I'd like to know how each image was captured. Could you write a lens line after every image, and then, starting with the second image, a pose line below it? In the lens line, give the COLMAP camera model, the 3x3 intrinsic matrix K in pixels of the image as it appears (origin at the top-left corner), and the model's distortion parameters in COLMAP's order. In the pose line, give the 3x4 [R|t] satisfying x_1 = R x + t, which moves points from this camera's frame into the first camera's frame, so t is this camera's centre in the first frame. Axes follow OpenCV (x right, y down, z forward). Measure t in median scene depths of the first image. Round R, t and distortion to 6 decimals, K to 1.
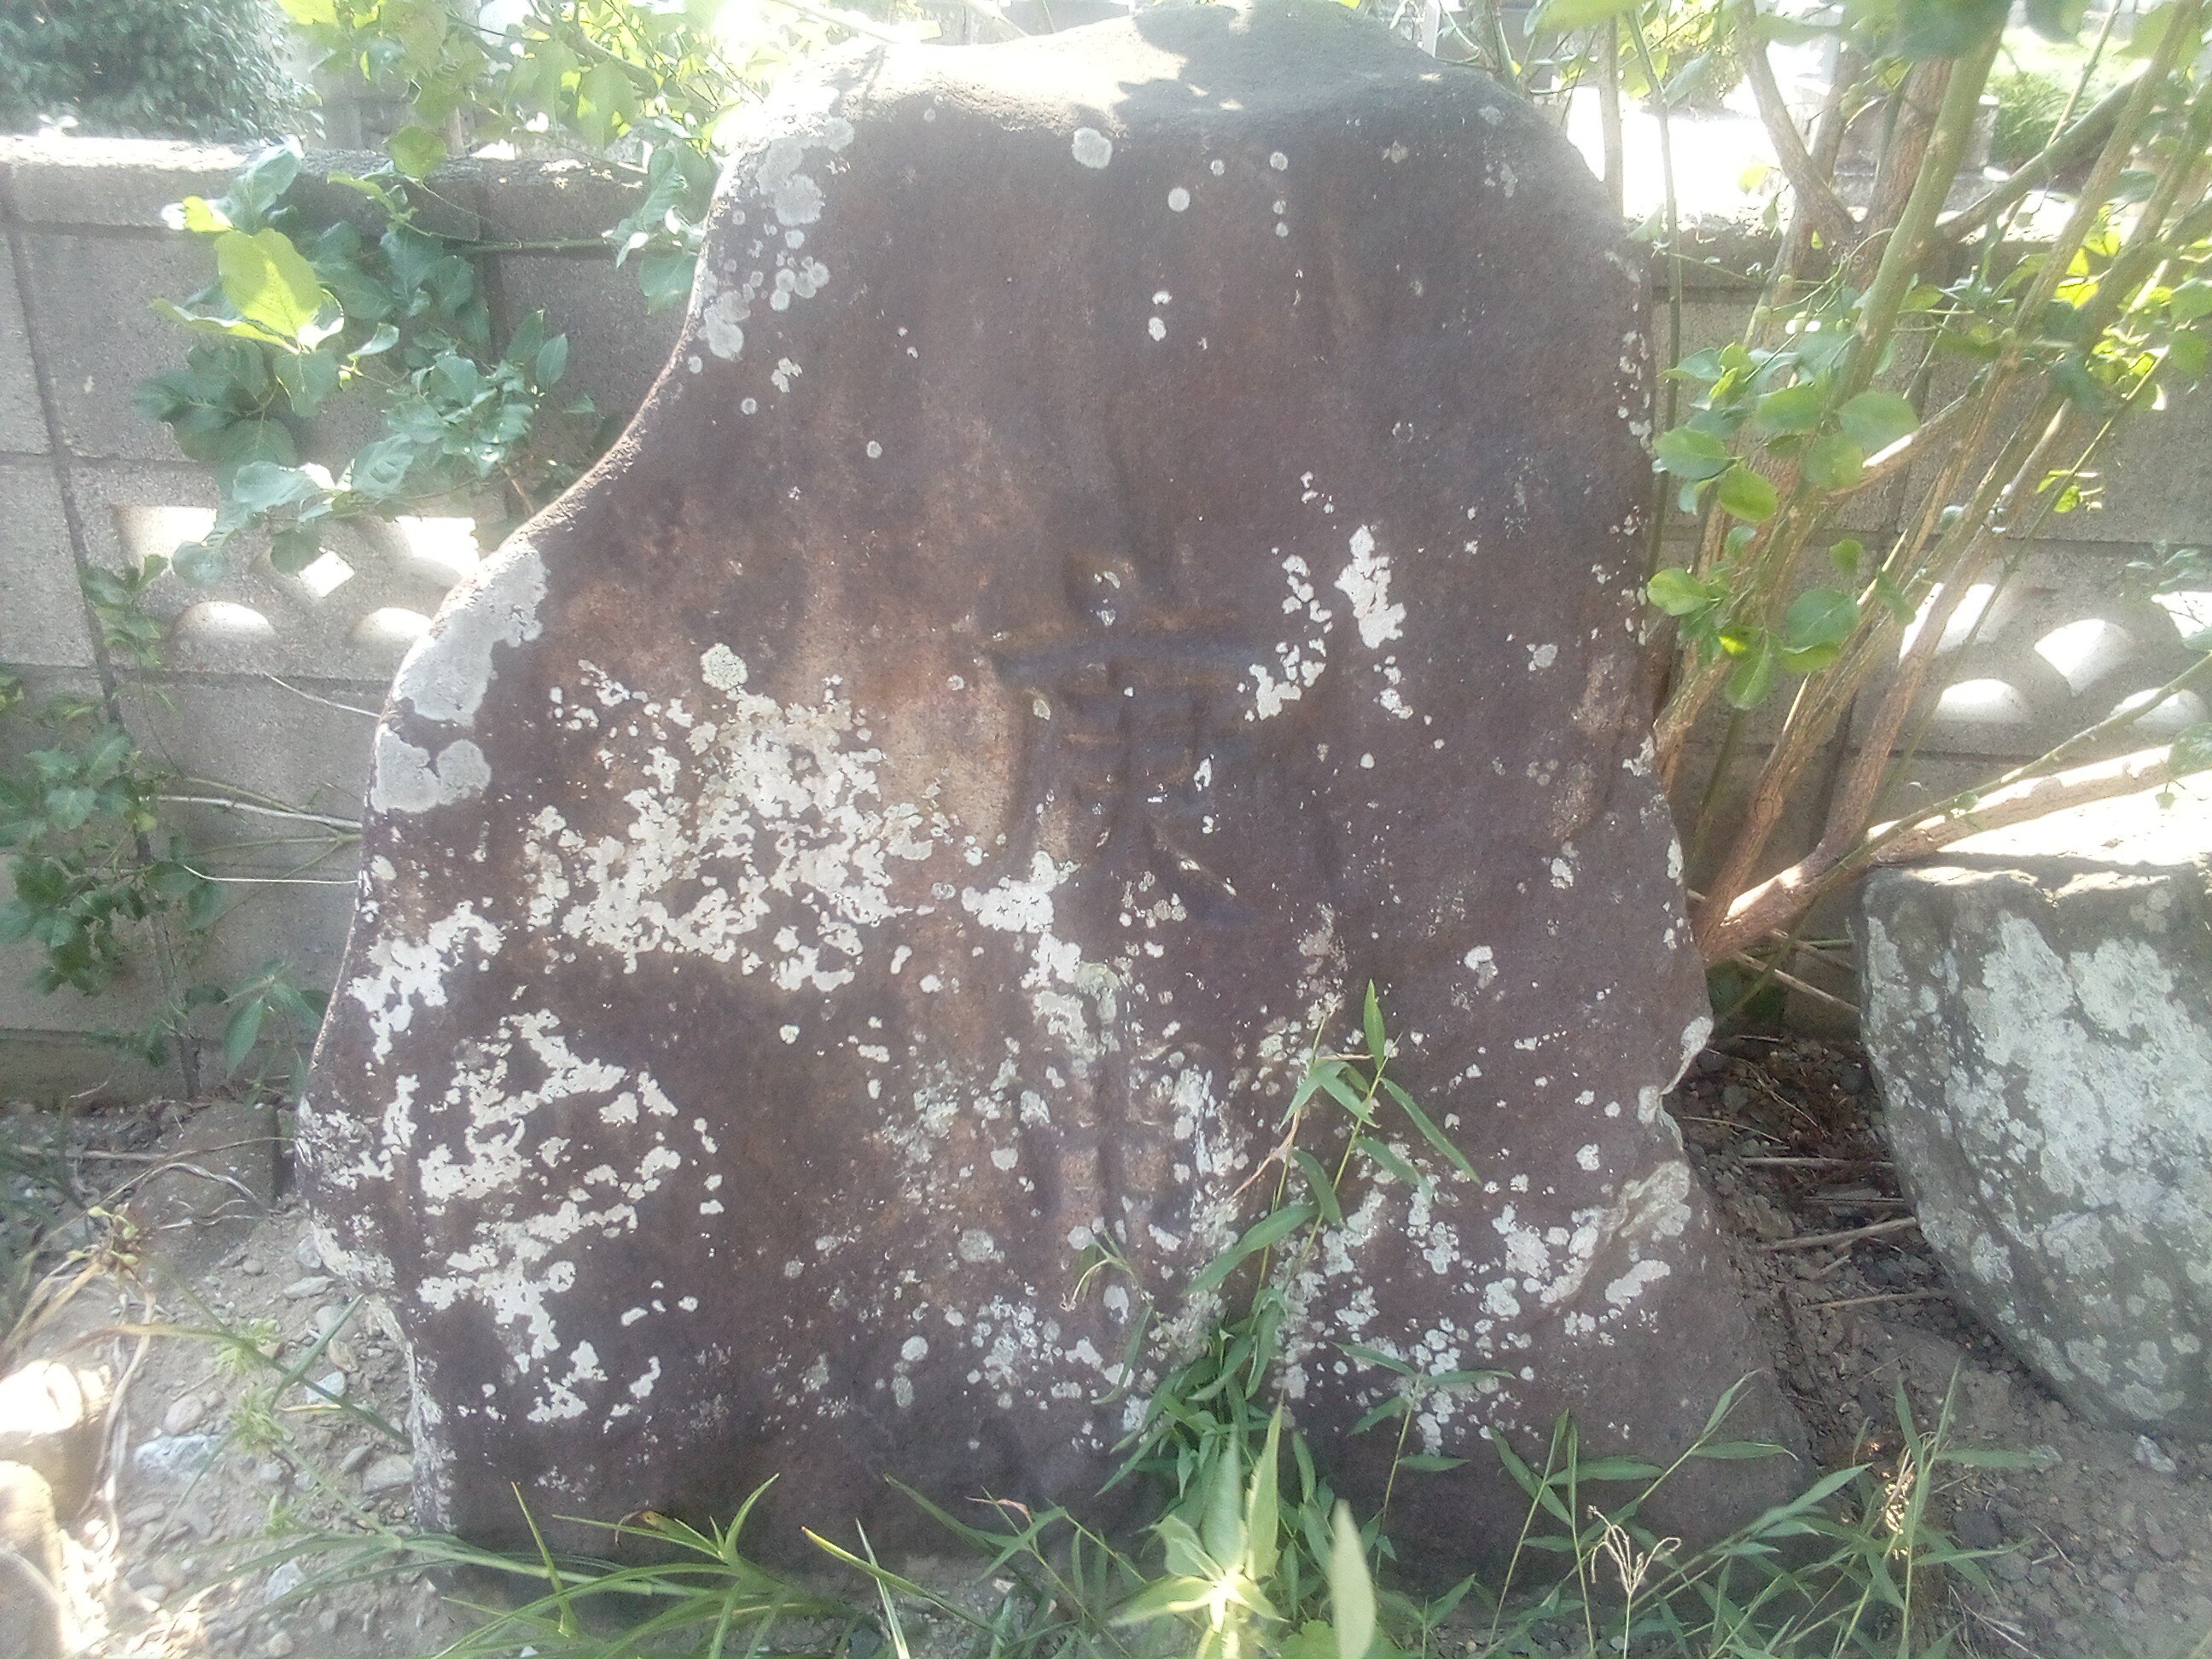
lens RADIAL K [[1787.3, 0, 1106.0], [0, 1787.3, 829.5], [0, 0, 1]] dist [0.081818, -0.133154]
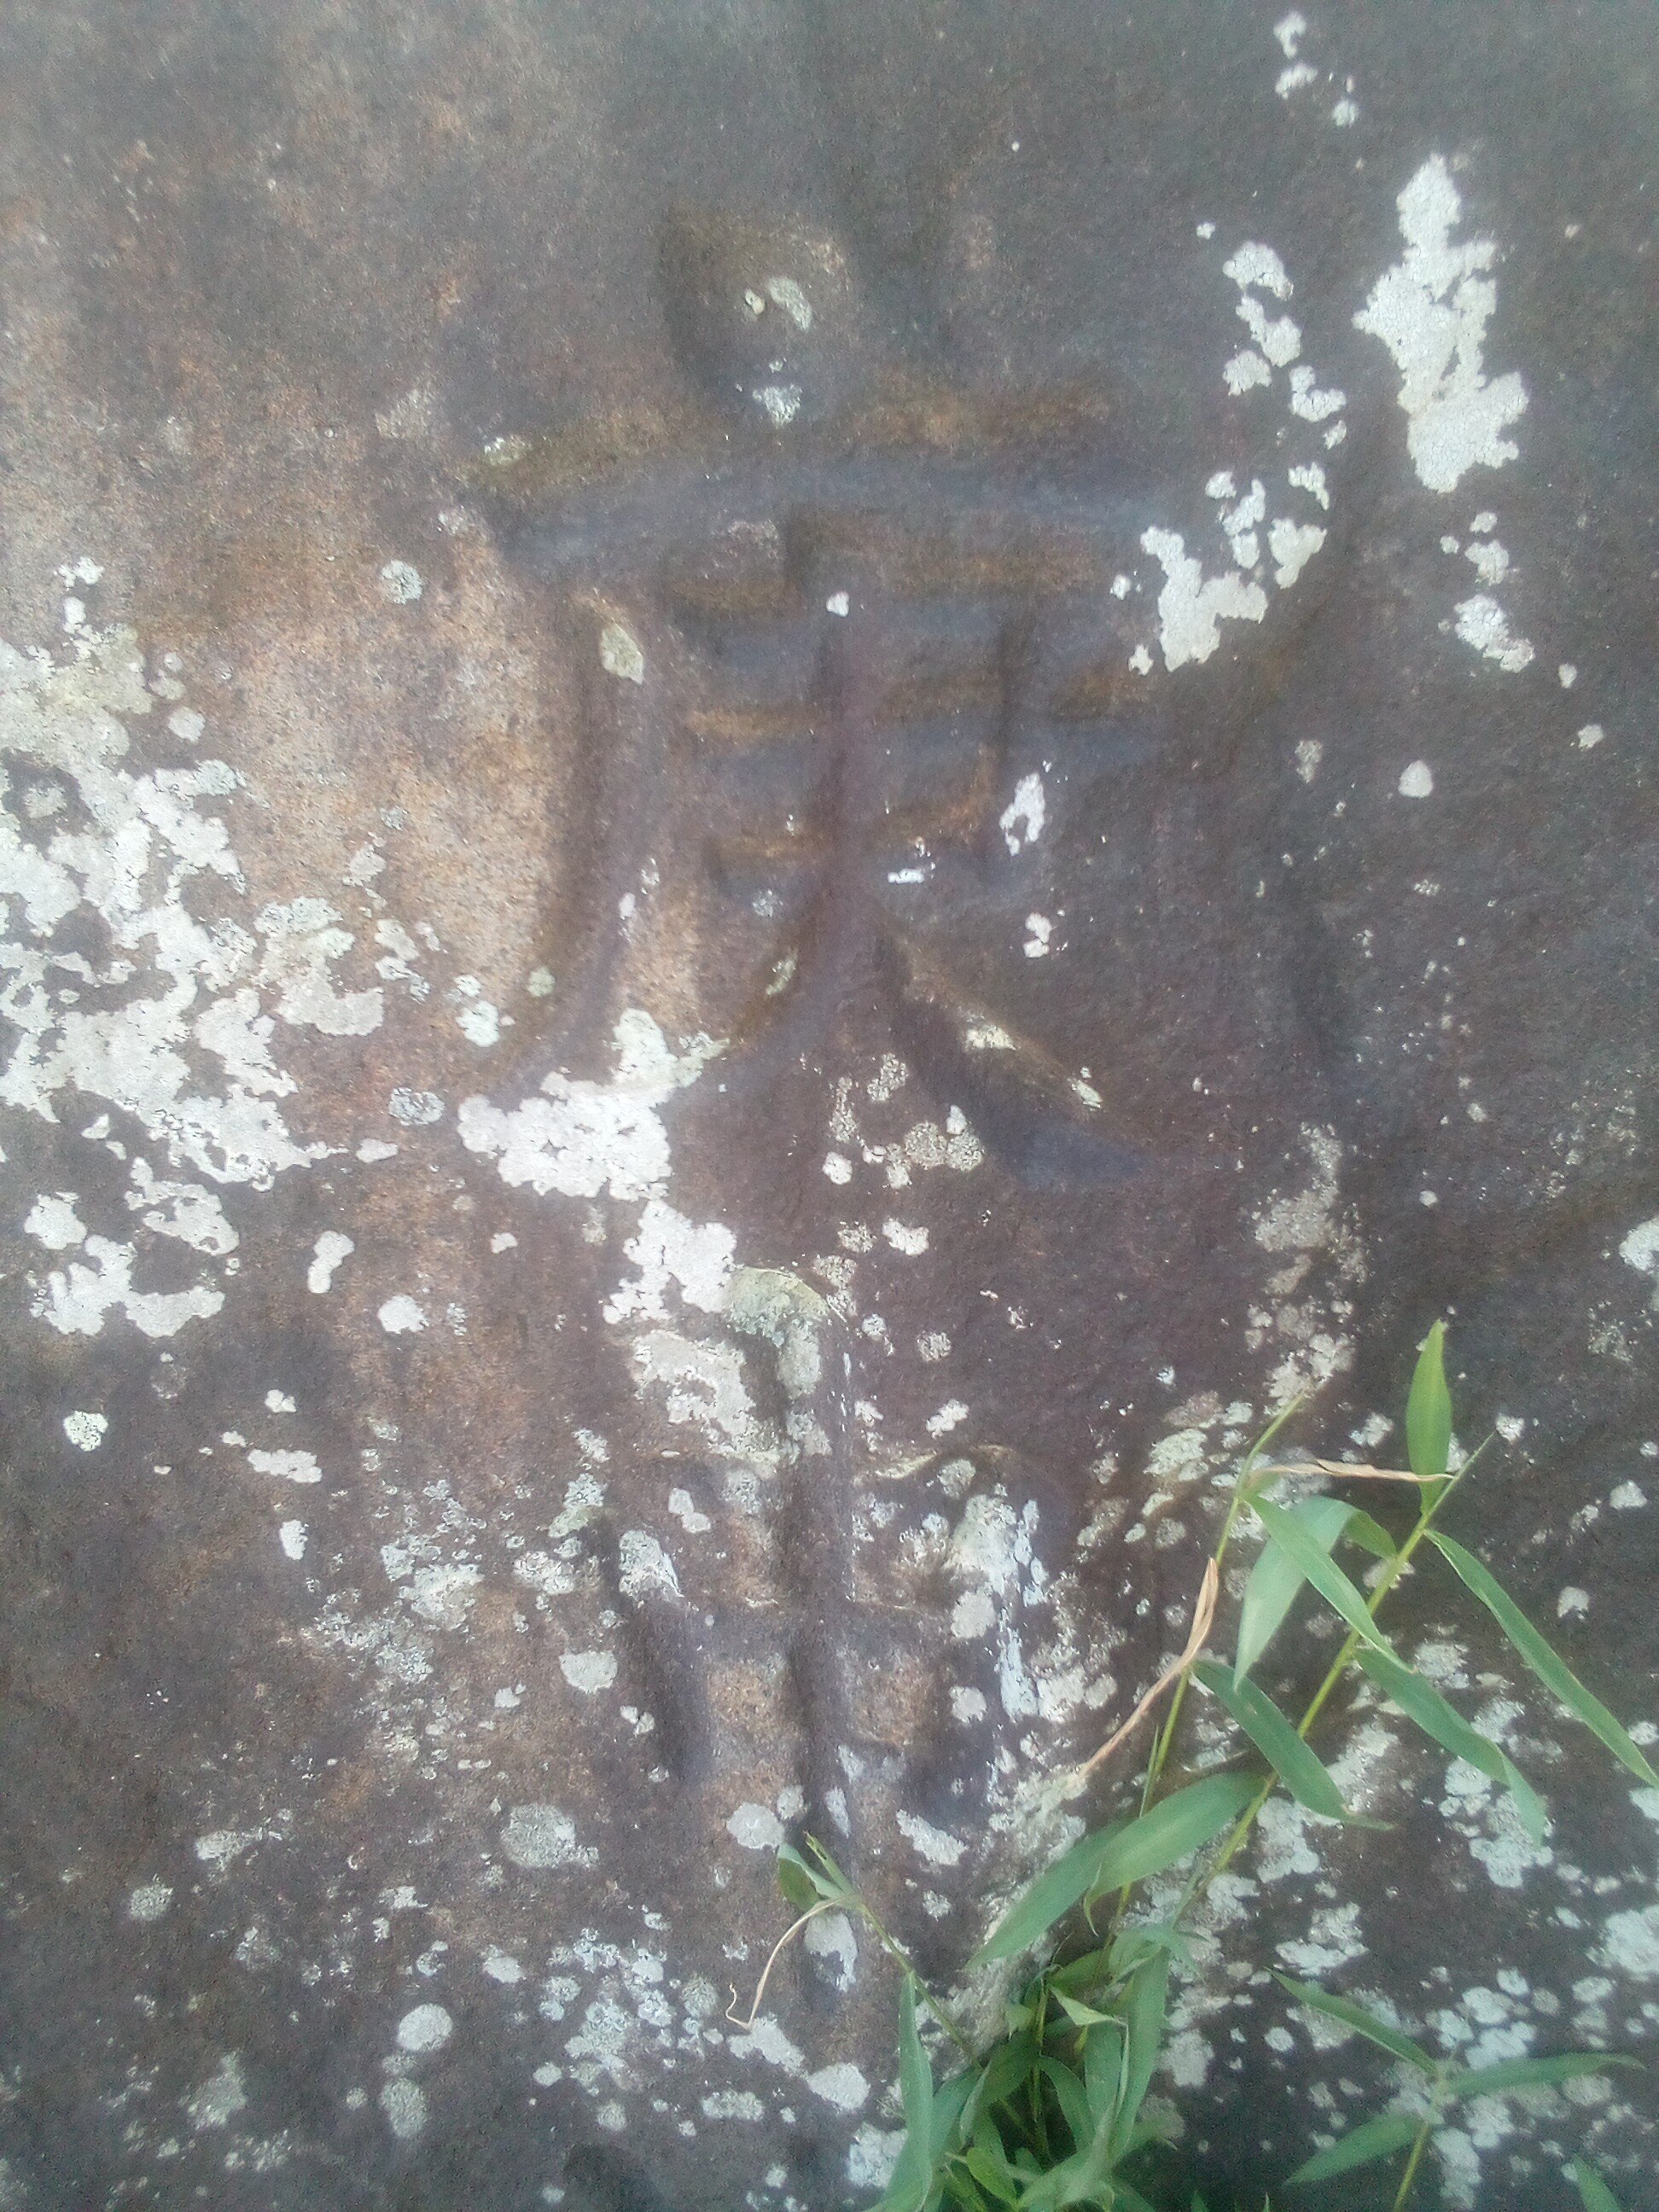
lens RADIAL K [[1787.3, 0, 829.5], [0, 1787.3, 1106.0], [0, 0, 1]] dist [0.081818, -0.133154]
pose [[0.999912, -0.013212, 0.000741, 0.008661], [0.013166, 0.998914, 0.044682, 0.016331], [-0.001331, -0.044669, 0.999001, 0.566385]]
